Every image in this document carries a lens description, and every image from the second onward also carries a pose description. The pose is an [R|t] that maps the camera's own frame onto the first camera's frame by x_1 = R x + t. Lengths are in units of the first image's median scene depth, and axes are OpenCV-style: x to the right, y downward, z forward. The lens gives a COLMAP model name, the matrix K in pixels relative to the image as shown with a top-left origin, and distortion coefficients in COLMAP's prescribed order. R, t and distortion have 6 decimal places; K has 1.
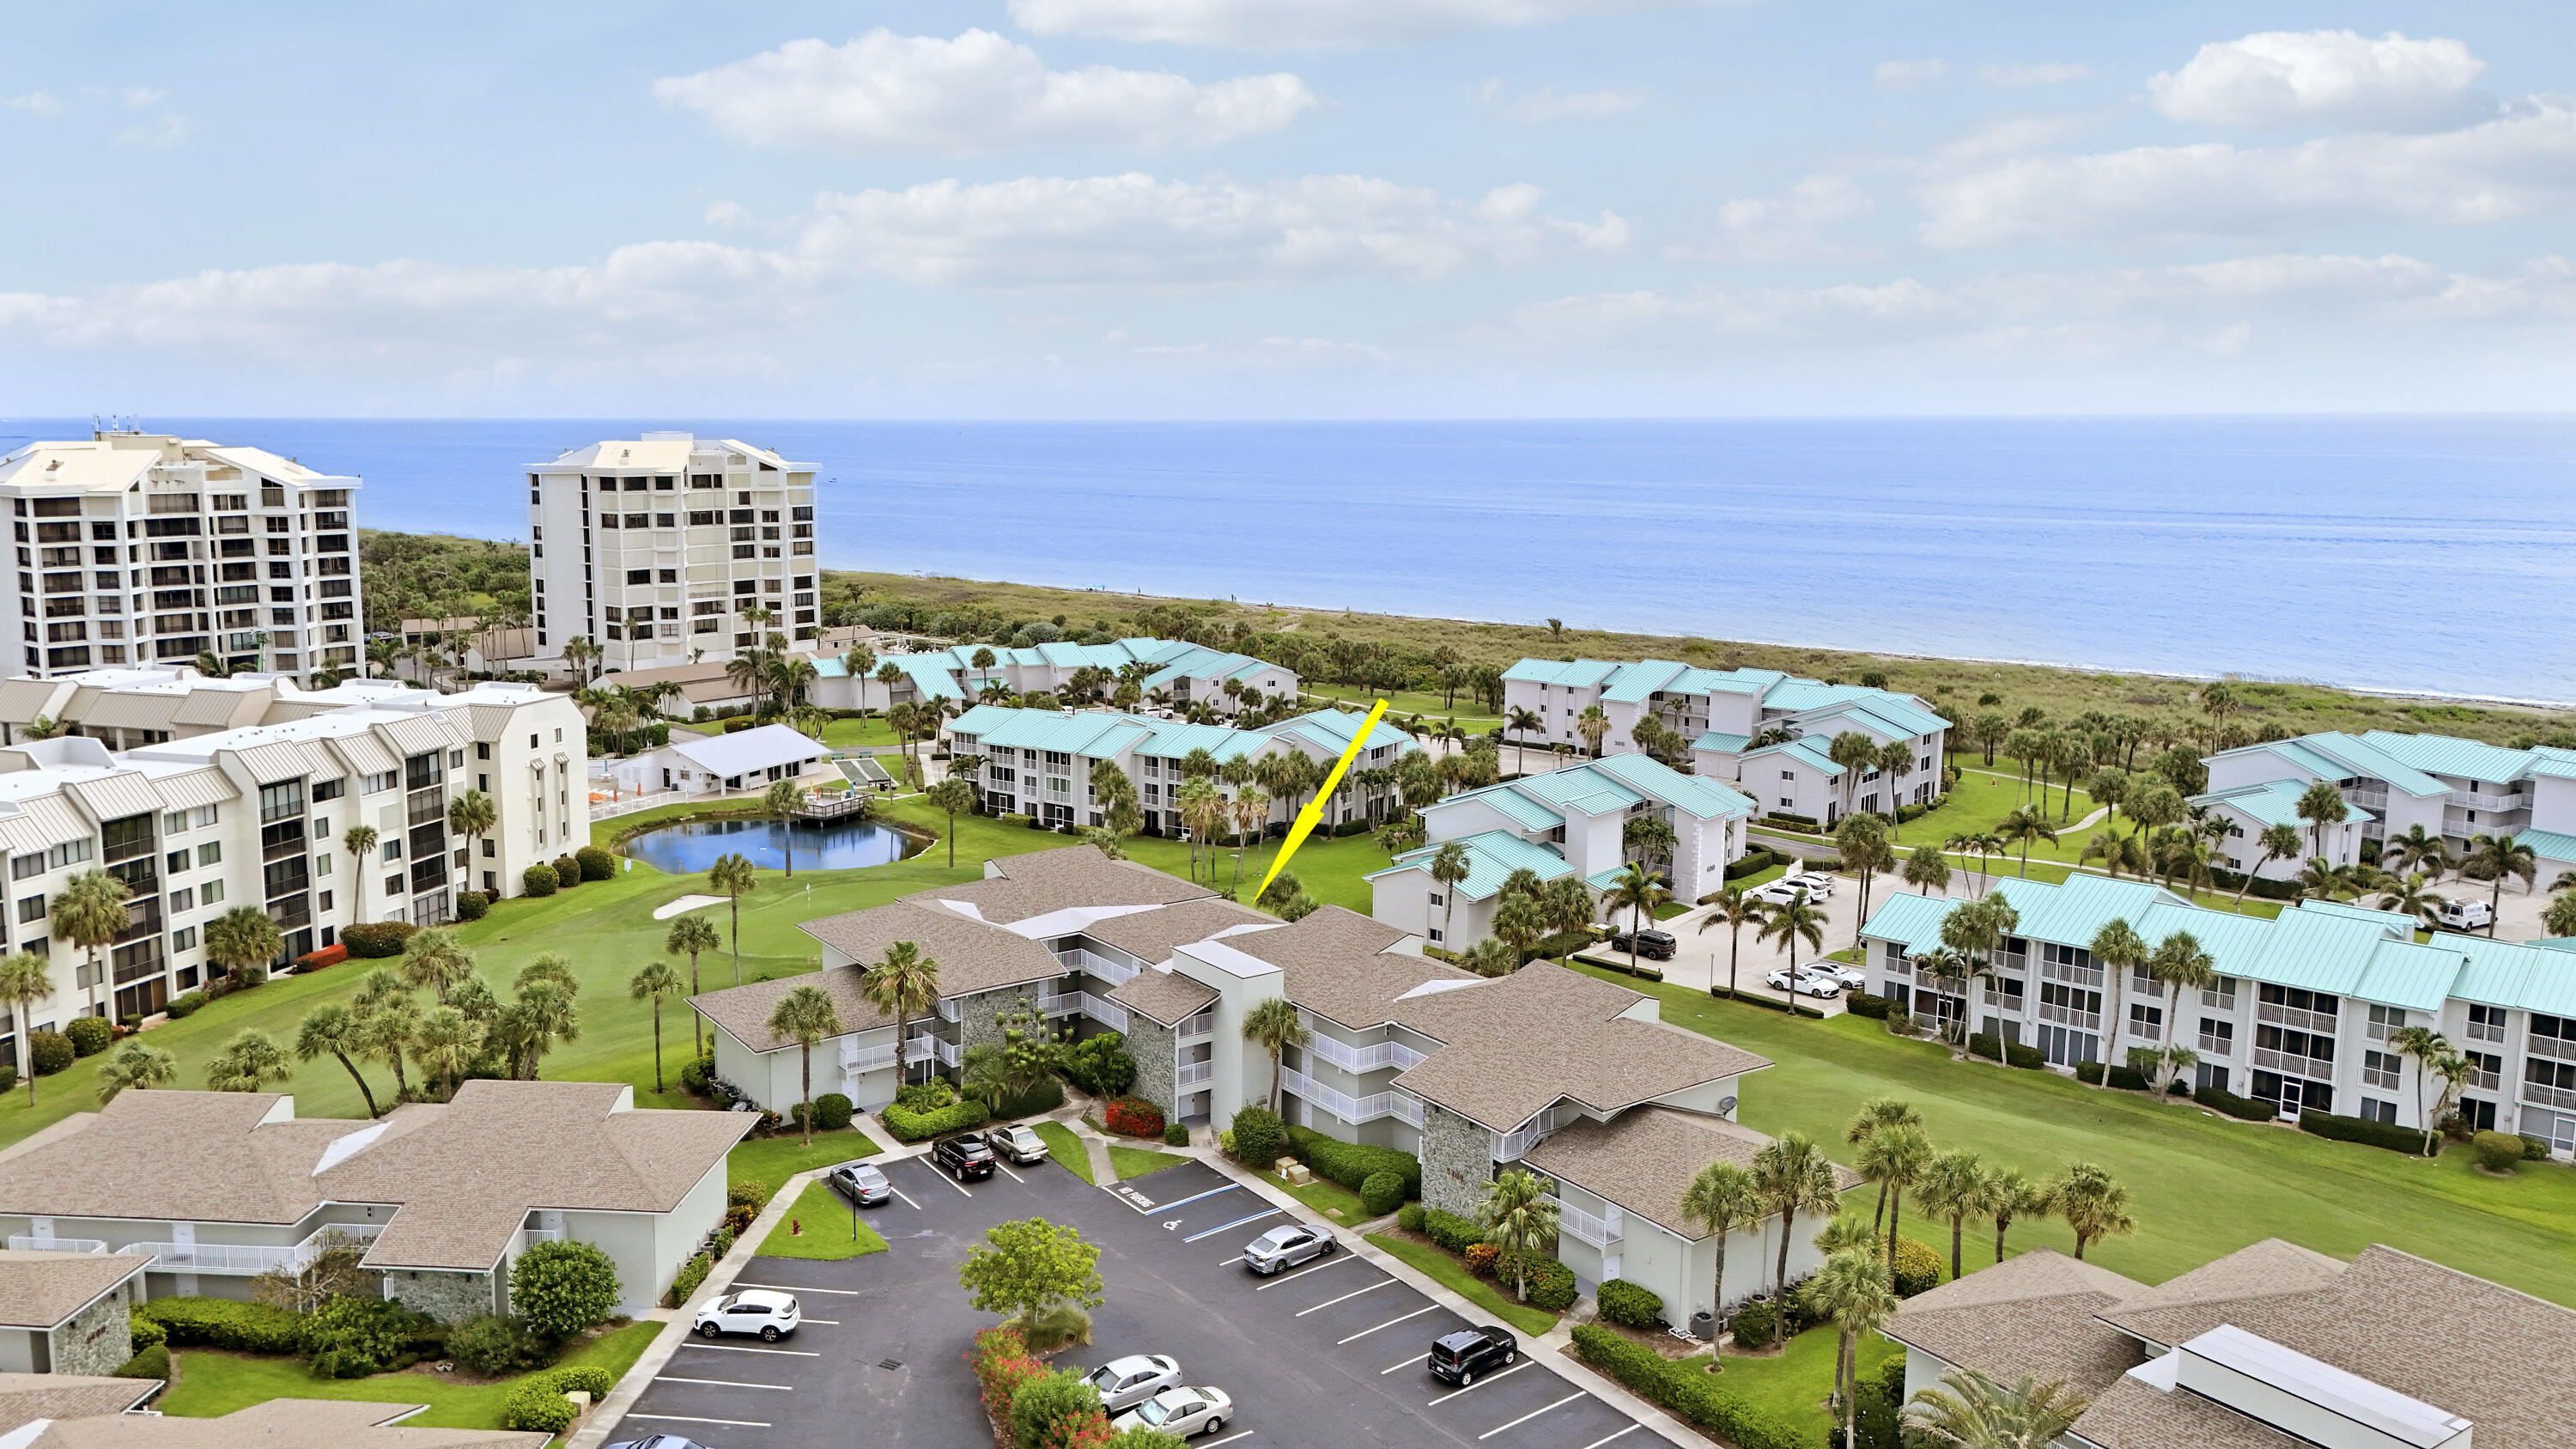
lens RADIAL K [[1904.4, 0, 1288.0], [0, 1904.4, 724.5], [0, 0, 1]] dist [0.055712, -0.058750]
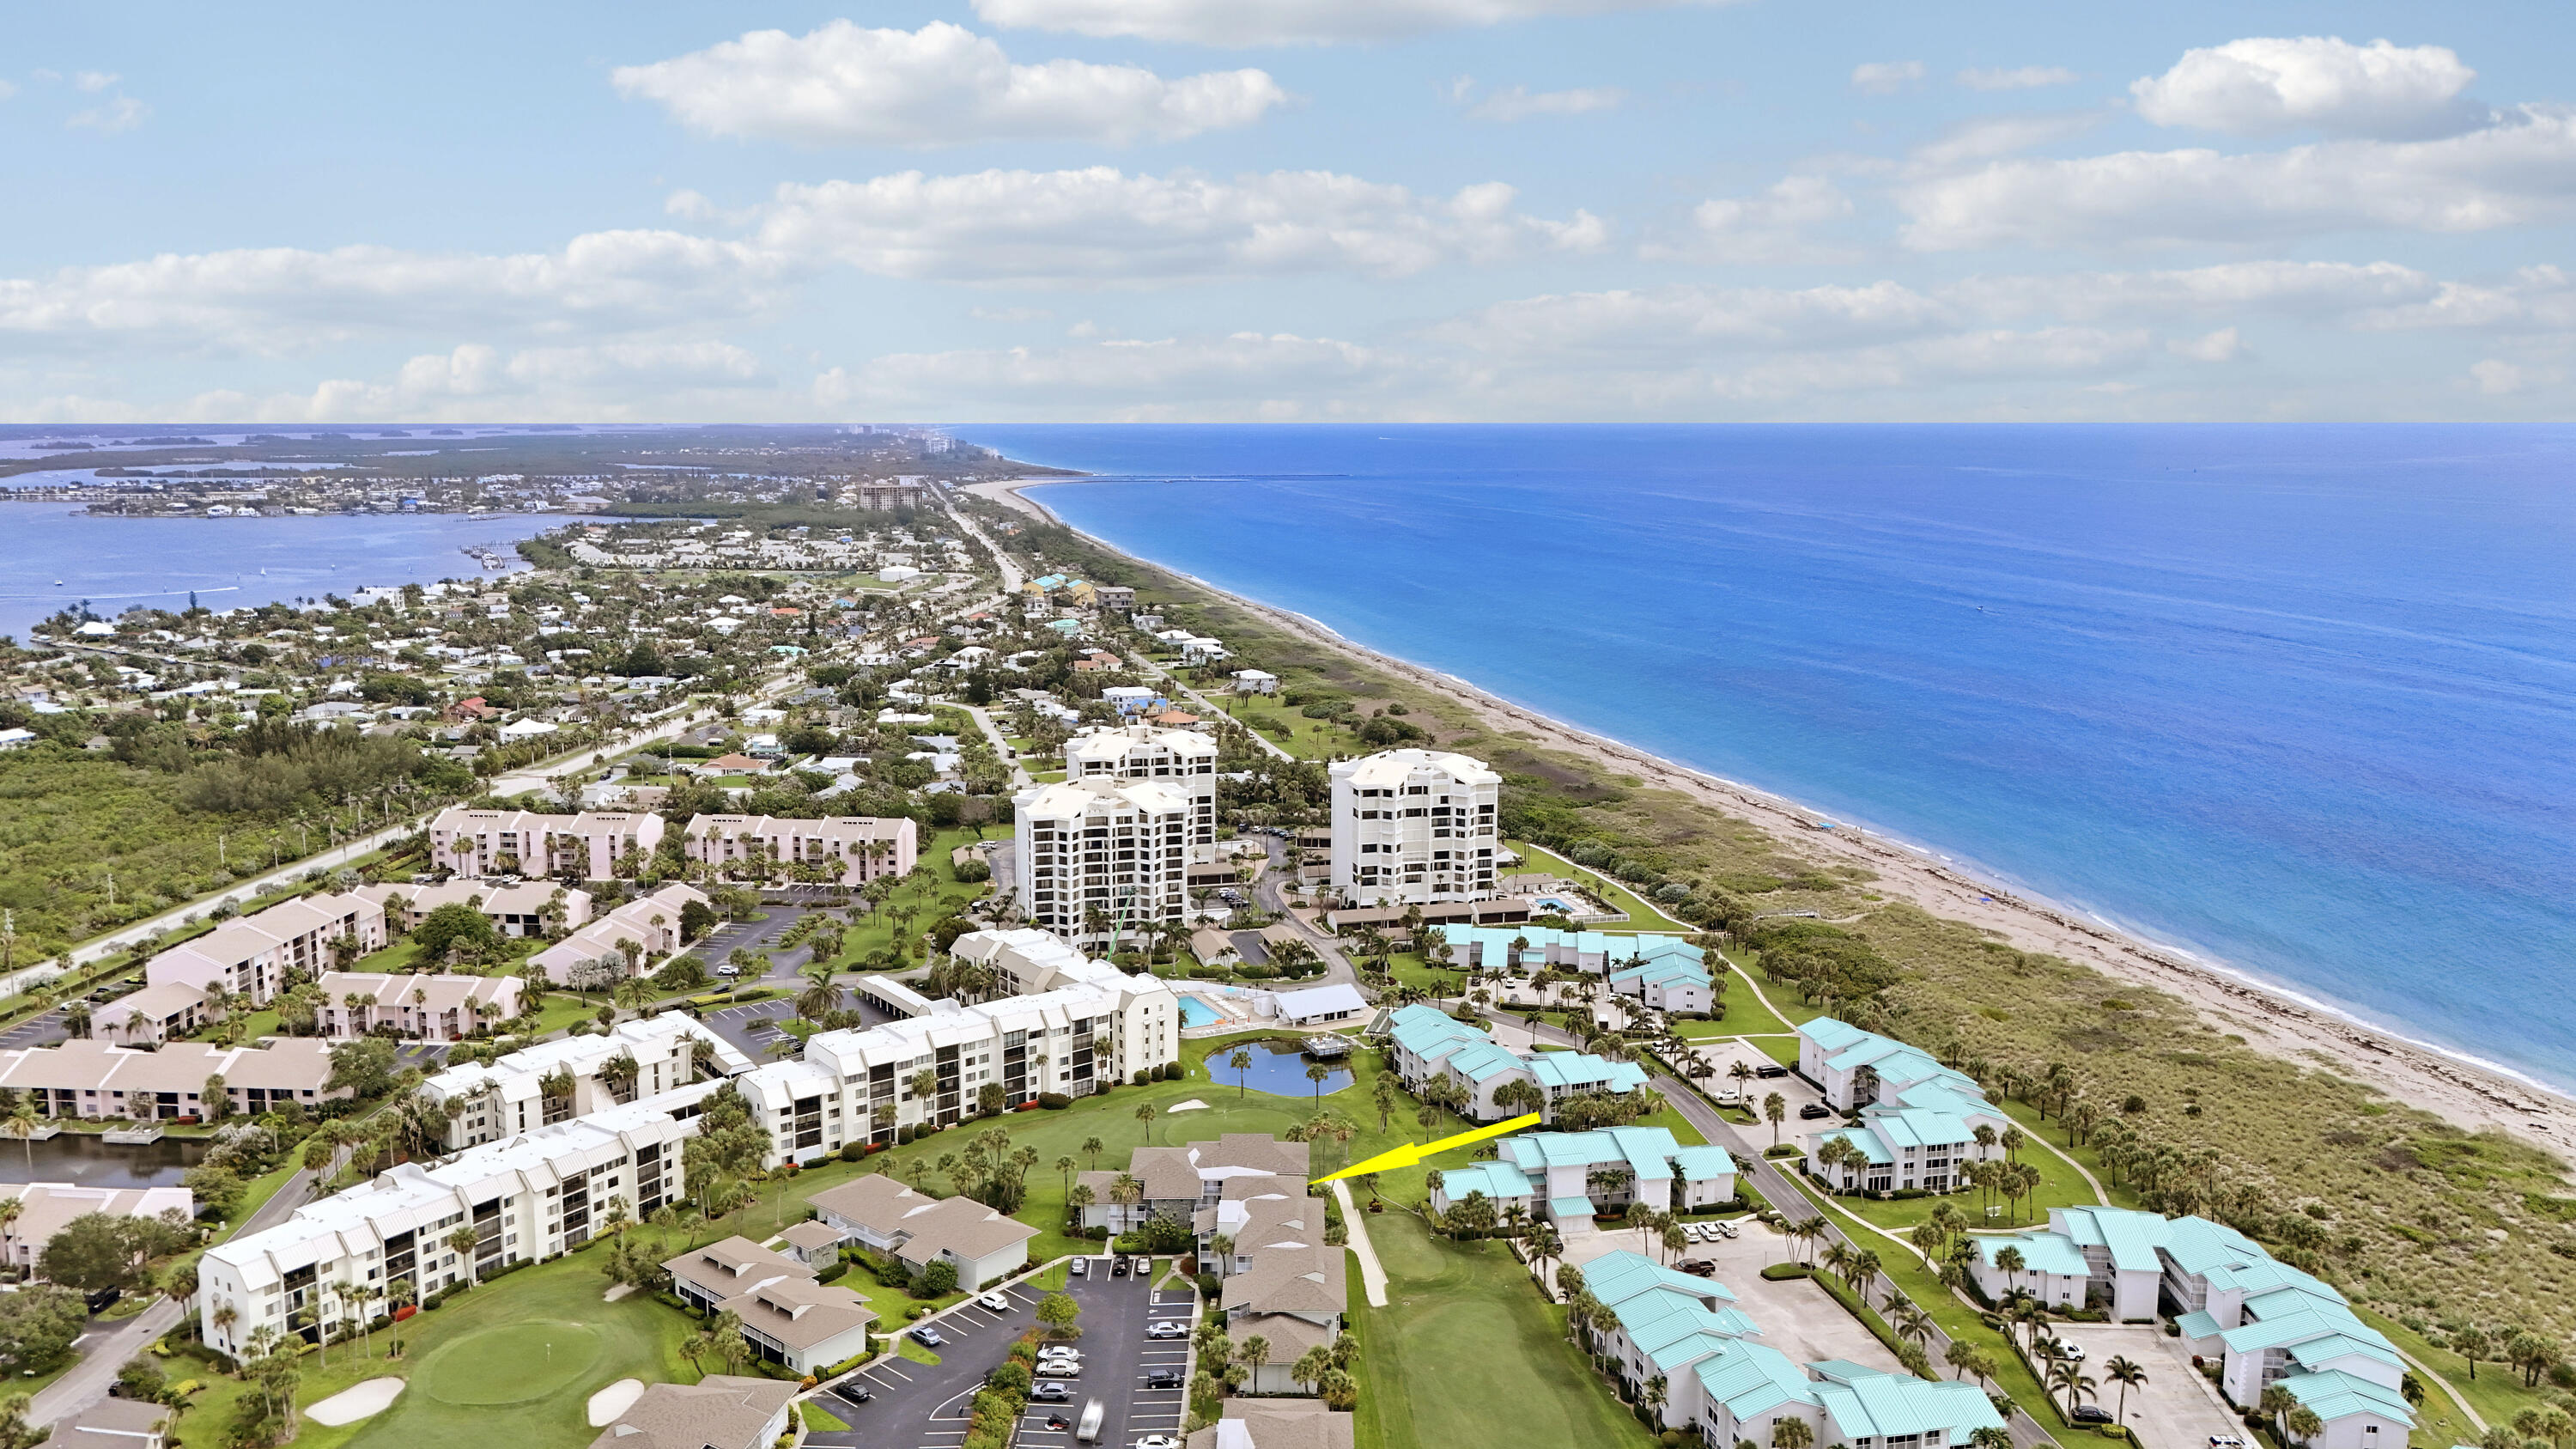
lens RADIAL K [[1904.4, 0, 1288.0], [0, 1904.4, 724.5], [0, 0, 1]] dist [0.055712, -0.058750]
pose [[0.815966, 0.094301, -0.570357, 1.093994], [-0.099505, 0.994791, 0.022121, -0.445862], [0.569472, 0.038703, 0.821099, -0.783457]]
